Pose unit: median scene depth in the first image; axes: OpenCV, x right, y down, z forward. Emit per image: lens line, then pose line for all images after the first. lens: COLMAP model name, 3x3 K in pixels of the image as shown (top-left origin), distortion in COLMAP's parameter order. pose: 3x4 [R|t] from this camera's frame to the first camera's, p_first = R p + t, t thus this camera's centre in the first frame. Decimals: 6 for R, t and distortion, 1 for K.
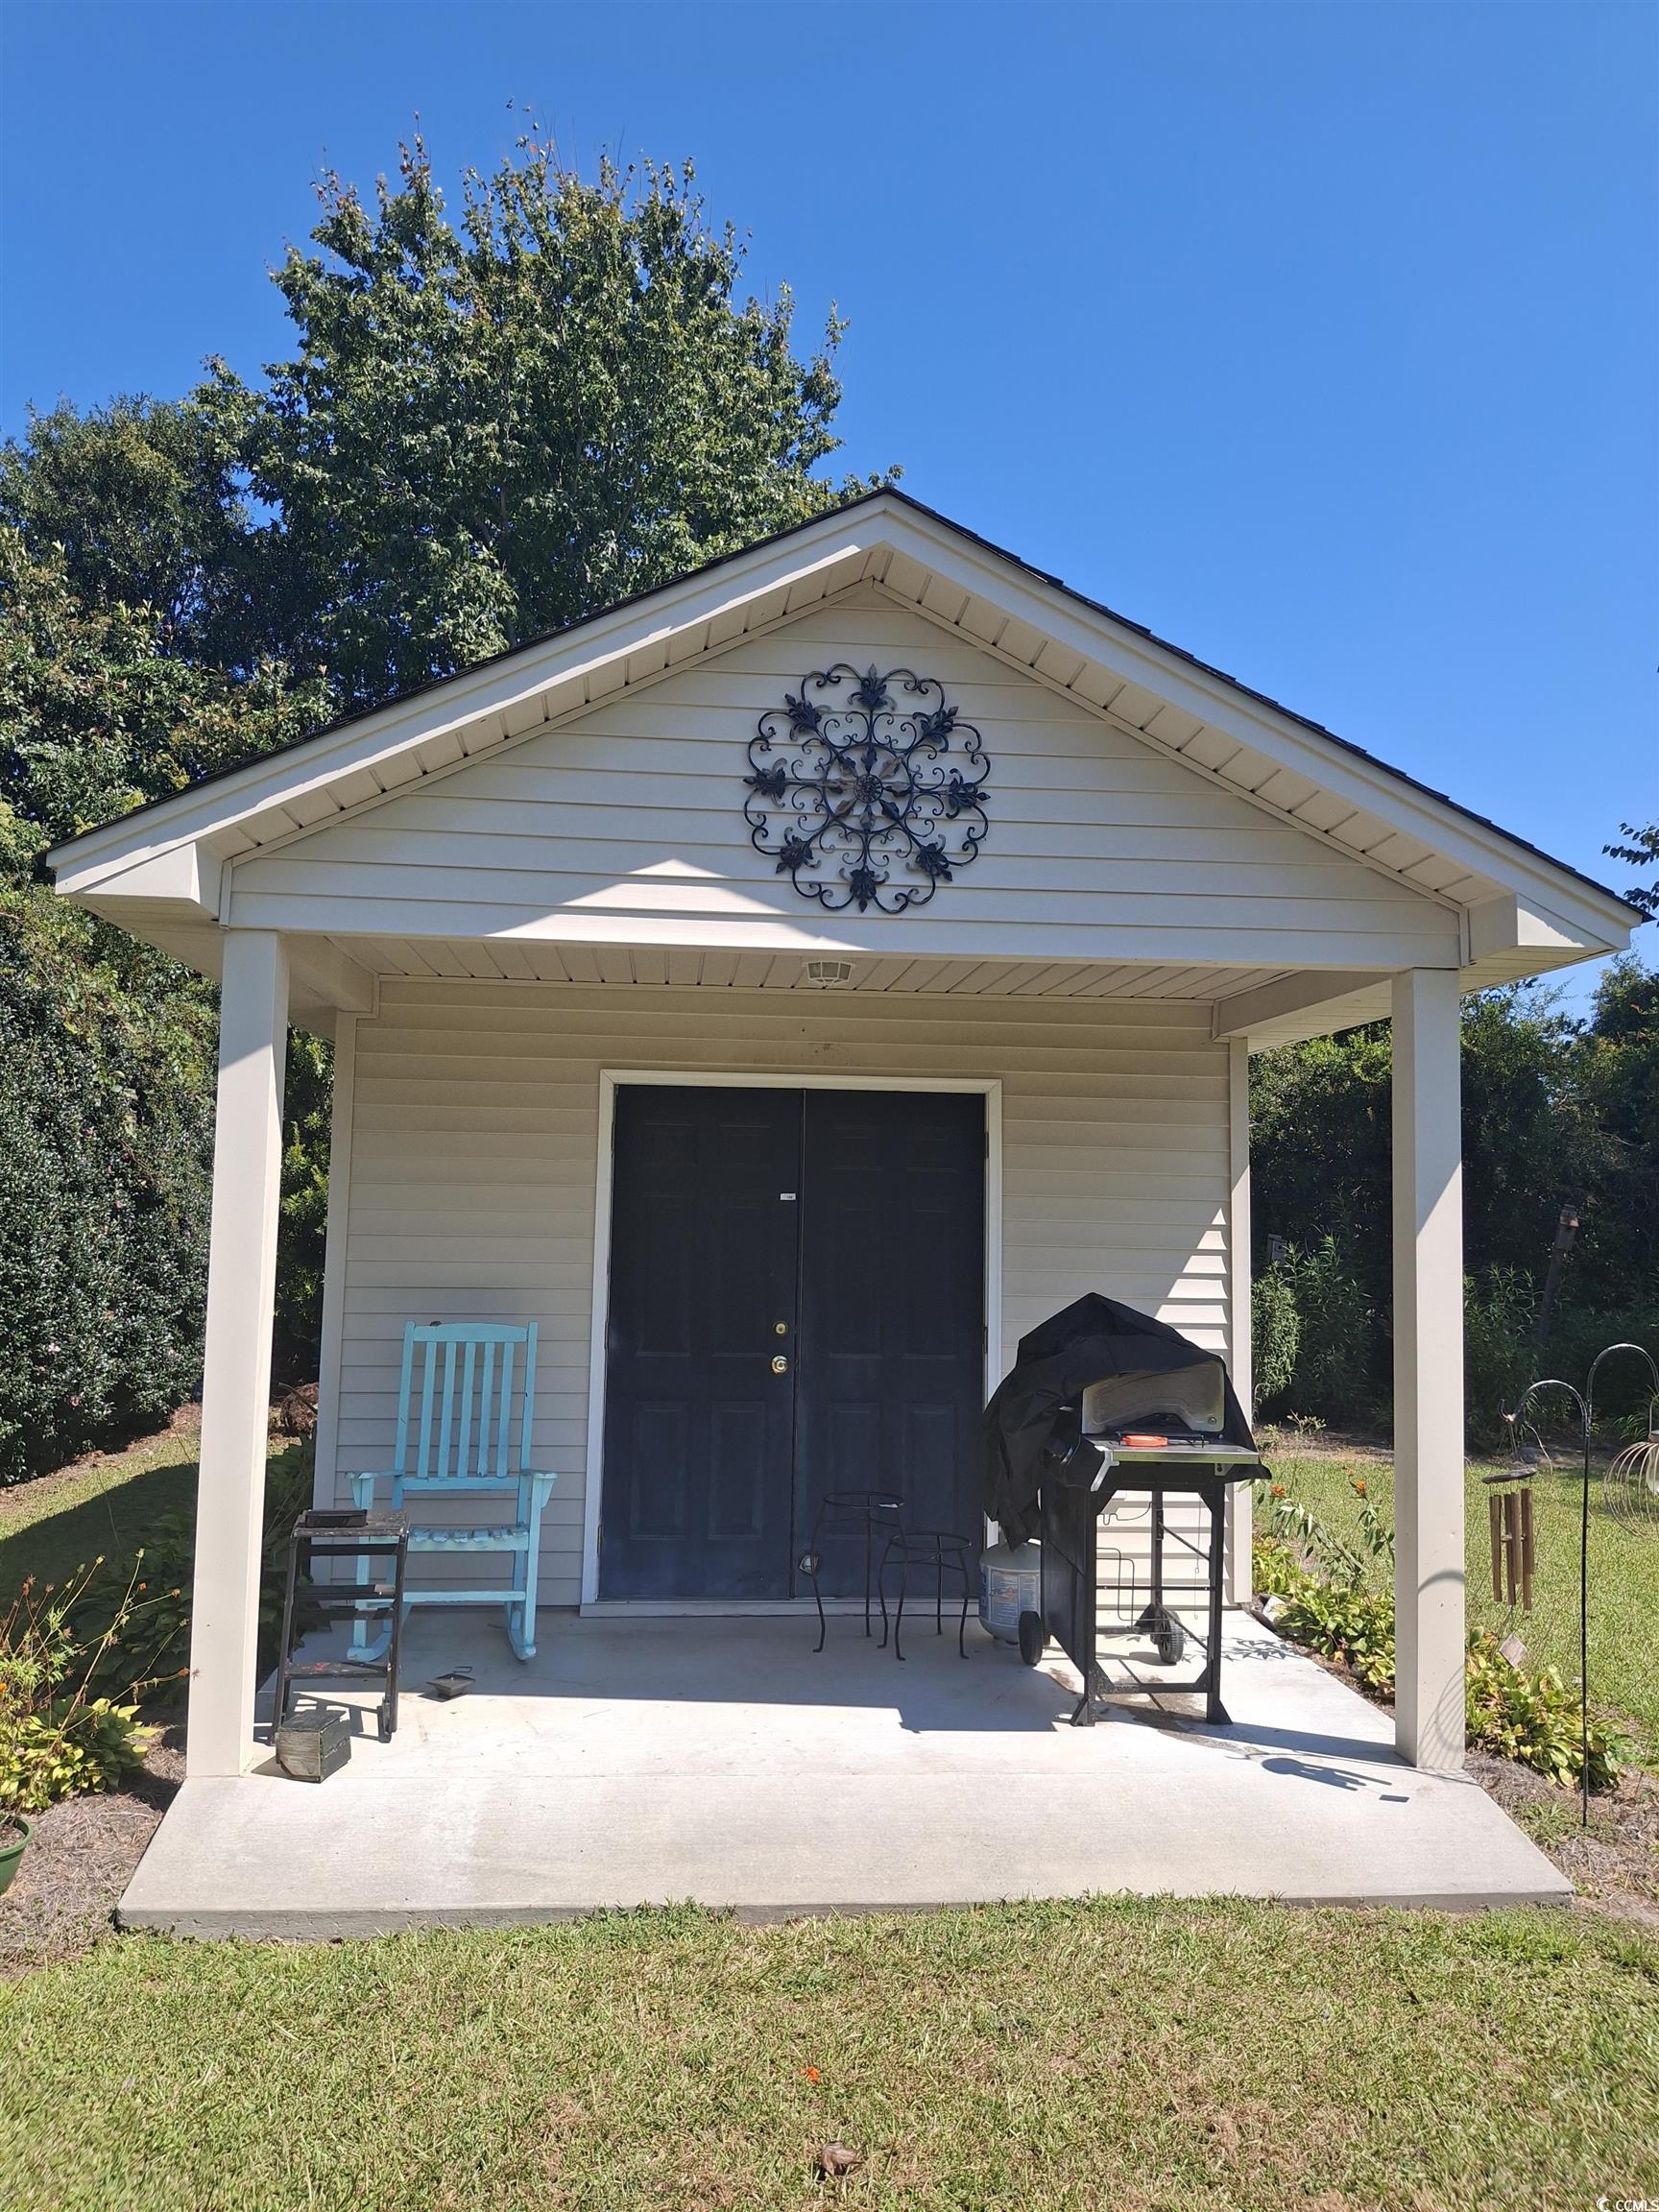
lens RADIAL K [[1690.2, 0, 829.5], [0, 1690.2, 1106.0], [0, 0, 1]] dist [-0.057947, 0.042627]
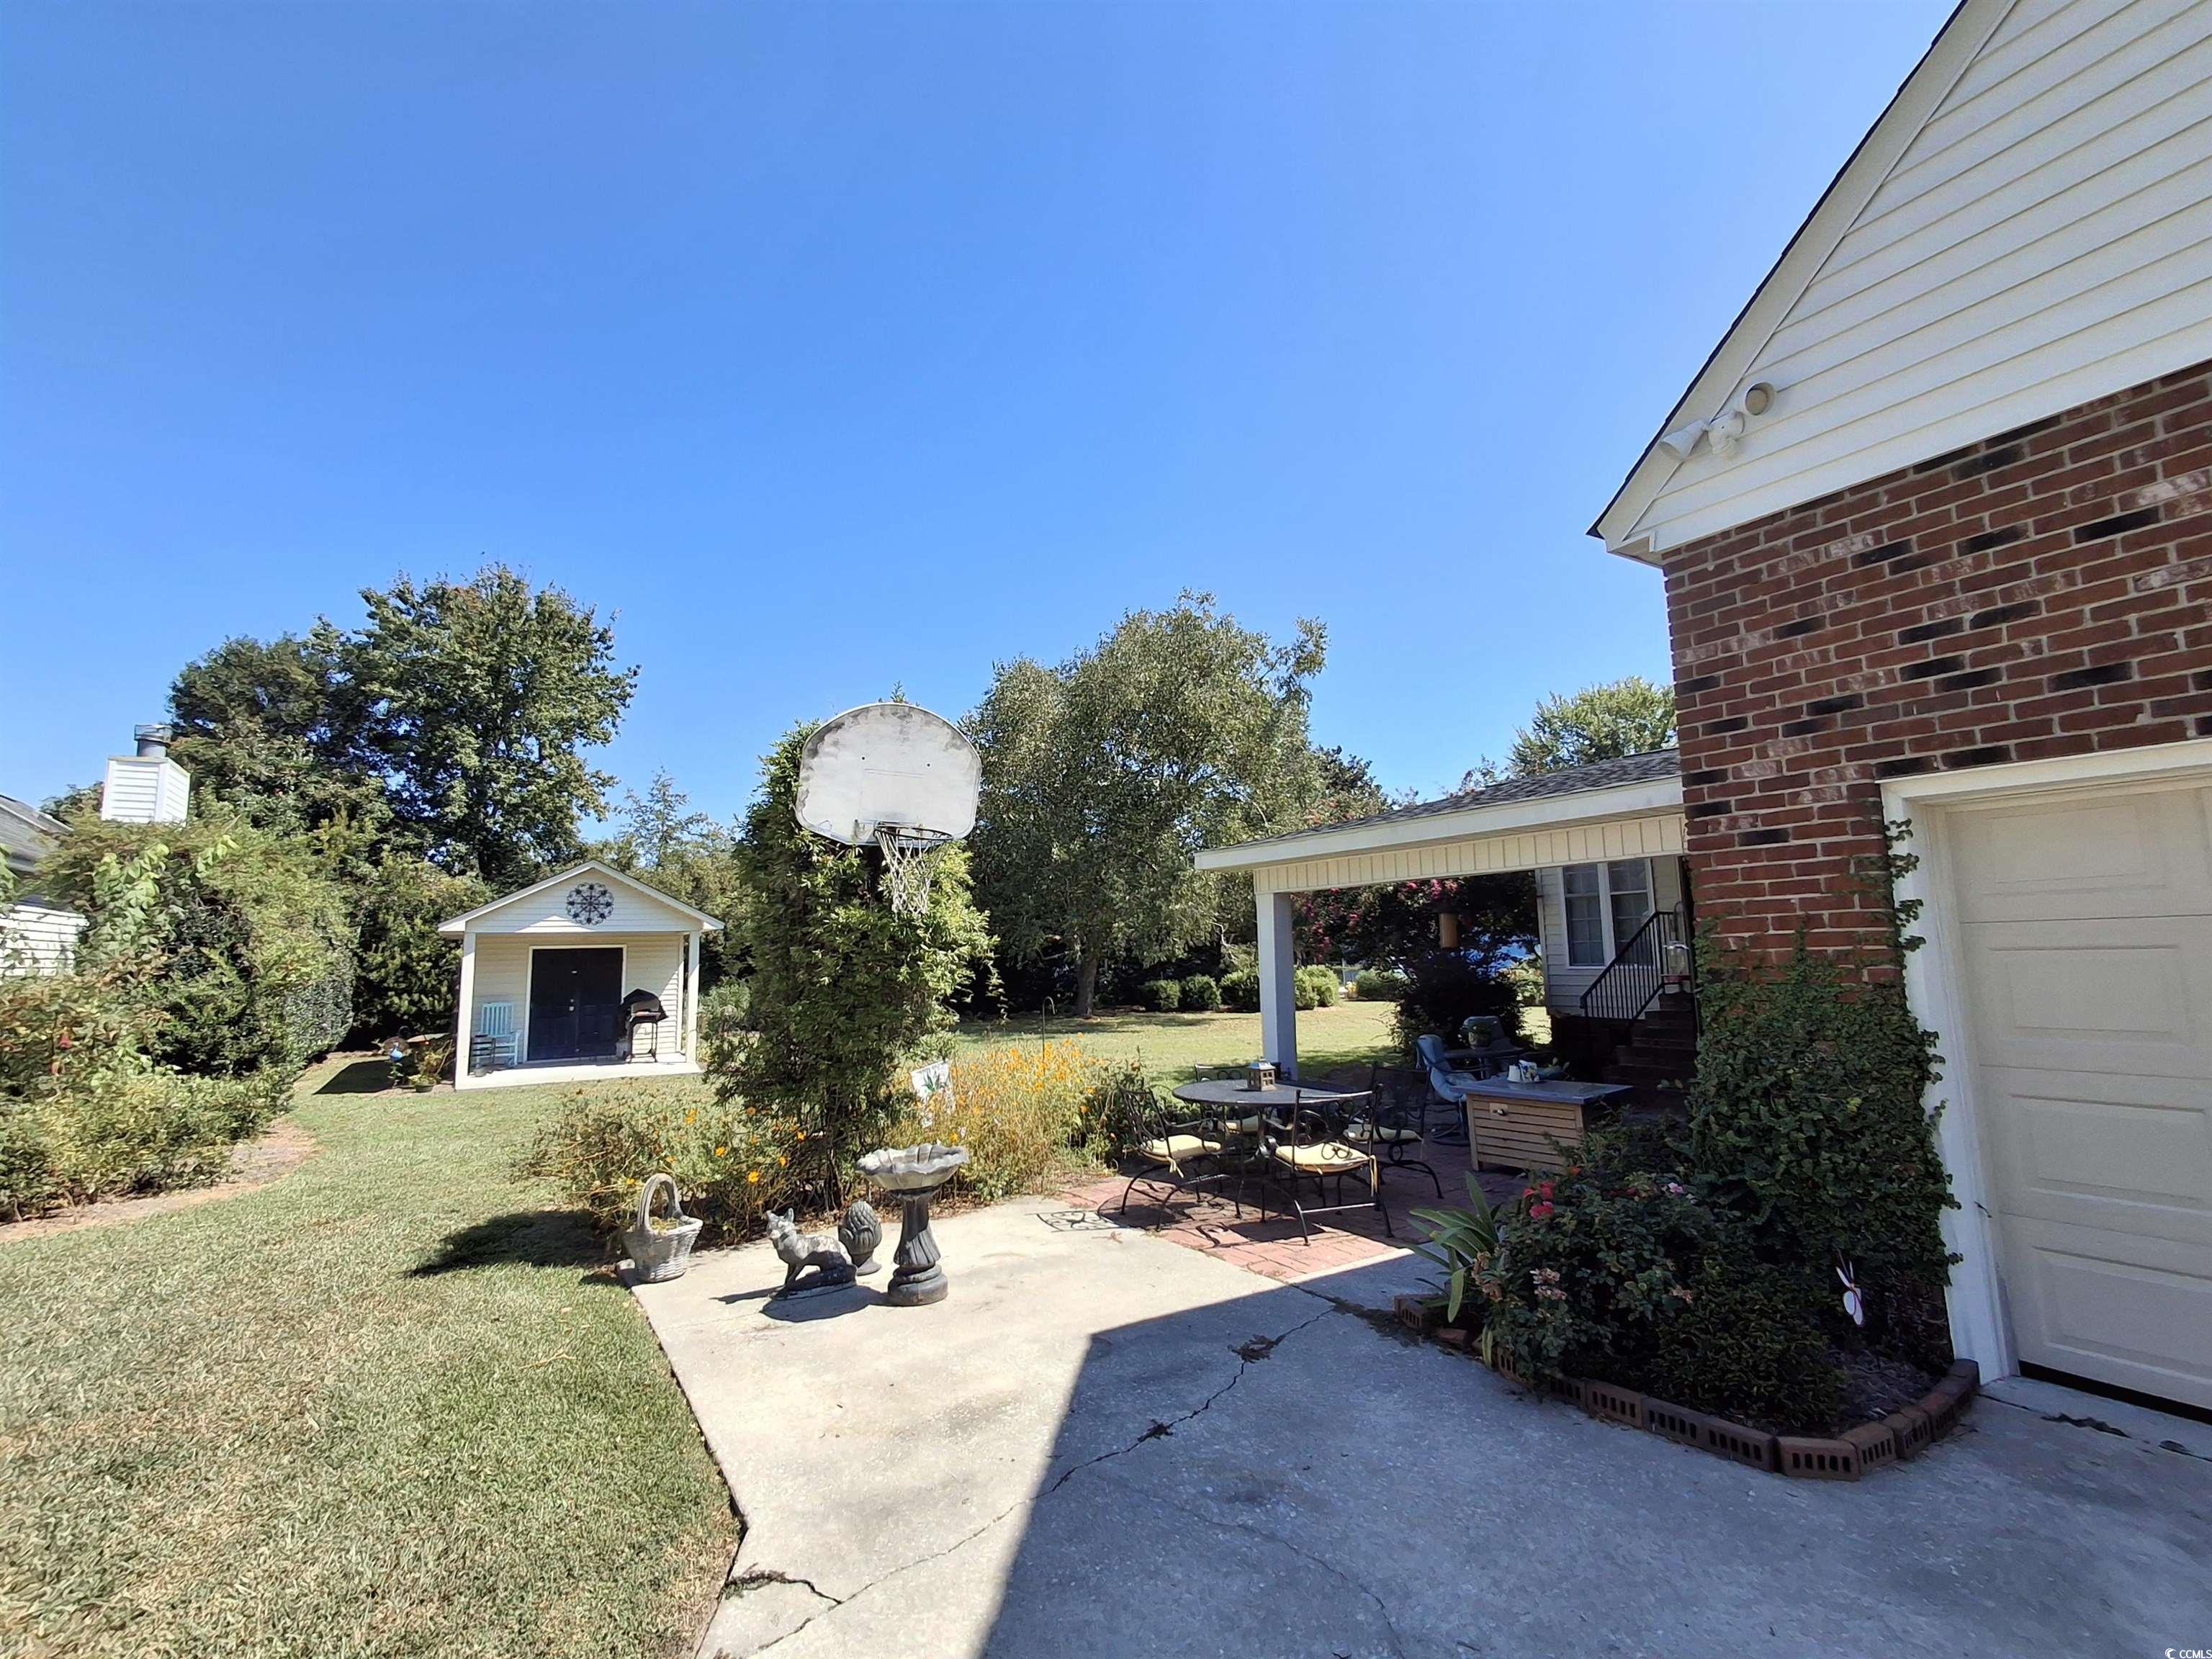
lens RADIAL K [[1014.5, 0, 1096.0], [0, 1014.5, 815.7], [0, 0, 1]] dist [0.002810, 0.008498]
pose [[0.910561, 0.014722, 0.413112, 0.160931], [0.009876, 0.998306, -0.057346, -0.273363], [-0.413256, 0.056297, 0.908873, -2.982752]]
